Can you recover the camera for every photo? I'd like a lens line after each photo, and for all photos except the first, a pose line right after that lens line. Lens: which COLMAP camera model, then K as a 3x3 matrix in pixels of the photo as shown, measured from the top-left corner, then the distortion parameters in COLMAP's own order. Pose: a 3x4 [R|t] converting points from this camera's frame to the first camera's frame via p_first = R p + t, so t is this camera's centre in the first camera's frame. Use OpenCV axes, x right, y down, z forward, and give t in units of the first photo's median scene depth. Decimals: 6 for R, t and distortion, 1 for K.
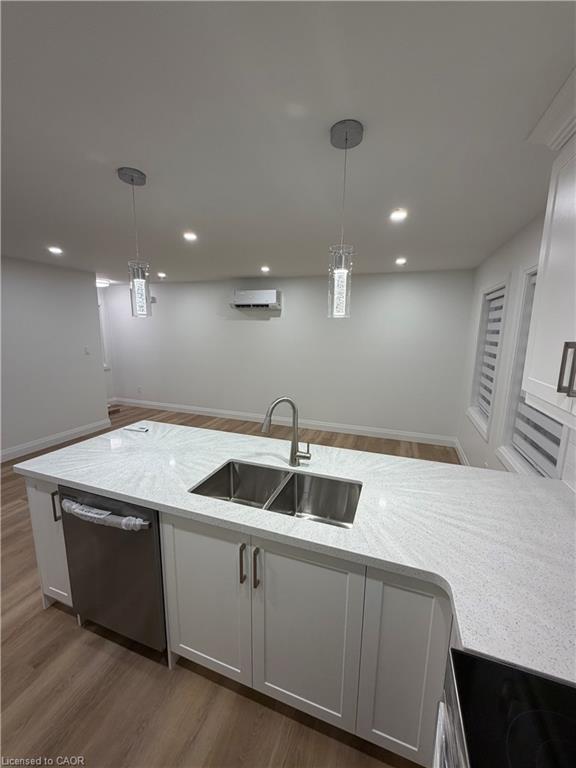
lens RADIAL K [[307.5, 0, 285.0], [0, 307.5, 385.2], [0, 0, 1]] dist [0.000439, 0.000187]
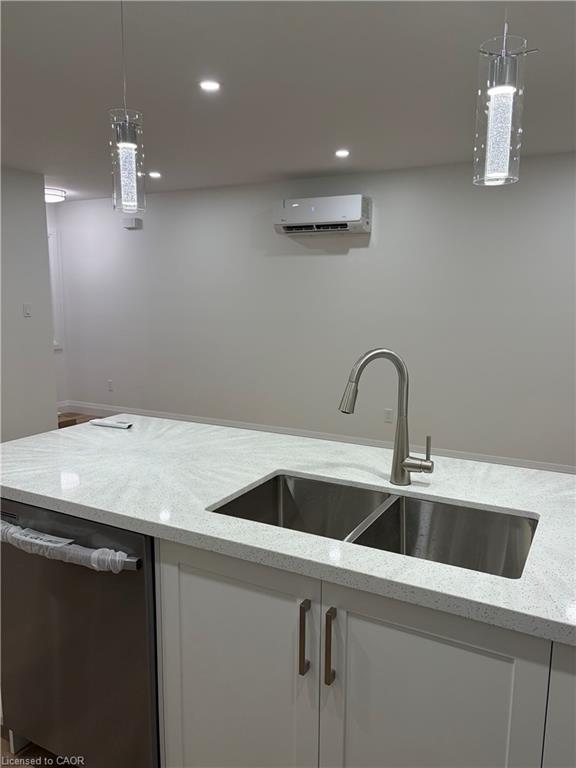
lens RADIAL K [[581.1, 0, 285.8], [0, 581.1, 388.7], [0, 0, 1]] dist [0.050914, -0.058576]
pose [[0.989333, 0.014787, -0.144920, -0.021361], [-0.017723, 0.999662, -0.018995, 0.123851], [0.144590, 0.021361, 0.989261, -0.014834]]
